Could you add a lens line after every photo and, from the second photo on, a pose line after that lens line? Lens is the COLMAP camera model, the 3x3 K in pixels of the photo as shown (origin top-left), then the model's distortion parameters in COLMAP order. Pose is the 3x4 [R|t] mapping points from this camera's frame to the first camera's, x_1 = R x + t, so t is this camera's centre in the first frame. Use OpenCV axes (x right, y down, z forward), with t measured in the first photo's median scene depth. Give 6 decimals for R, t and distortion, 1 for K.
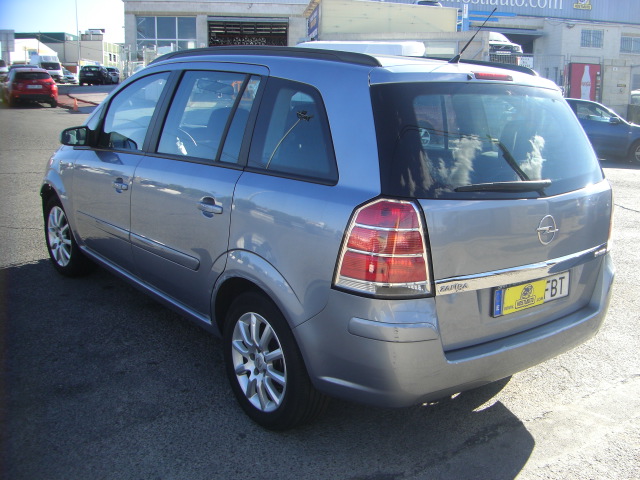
lens RADIAL K [[716.5, 0, 377.8], [0, 716.5, 242.4], [0, 0, 1]] dist [-0.169382, 0.026310]
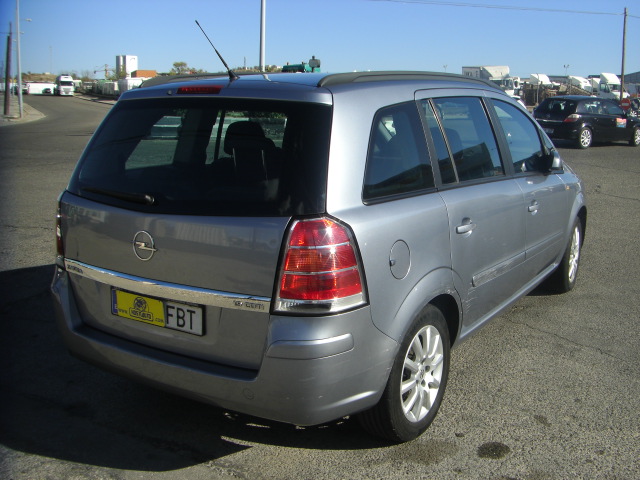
lens RADIAL K [[716.5, 0, 377.8], [0, 716.5, 242.4], [0, 0, 1]] dist [-0.169382, 0.026310]
pose [[0.332864, 0.155669, -0.930037, 1.150218], [-0.211910, 0.973402, 0.087084, -0.160972], [0.918855, 0.168097, 0.356999, 0.884996]]
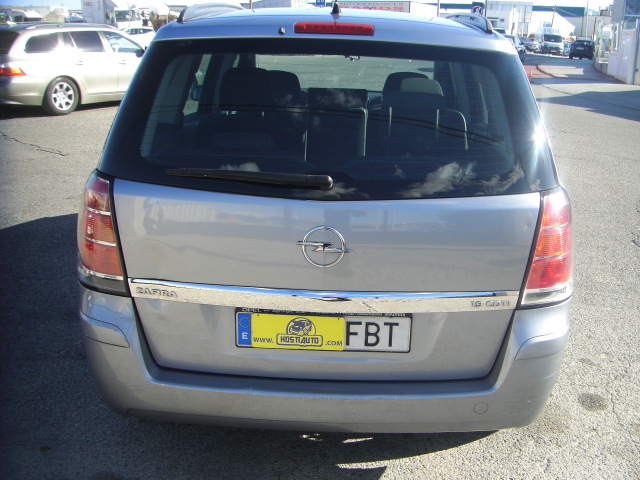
lens RADIAL K [[716.5, 0, 377.8], [0, 716.5, 242.4], [0, 0, 1]] dist [-0.169382, 0.026310]
pose [[0.761650, 0.172911, -0.624492, 0.667217], [-0.153779, 0.984441, 0.085021, -0.083645], [0.629477, 0.031278, 0.776389, 0.455248]]
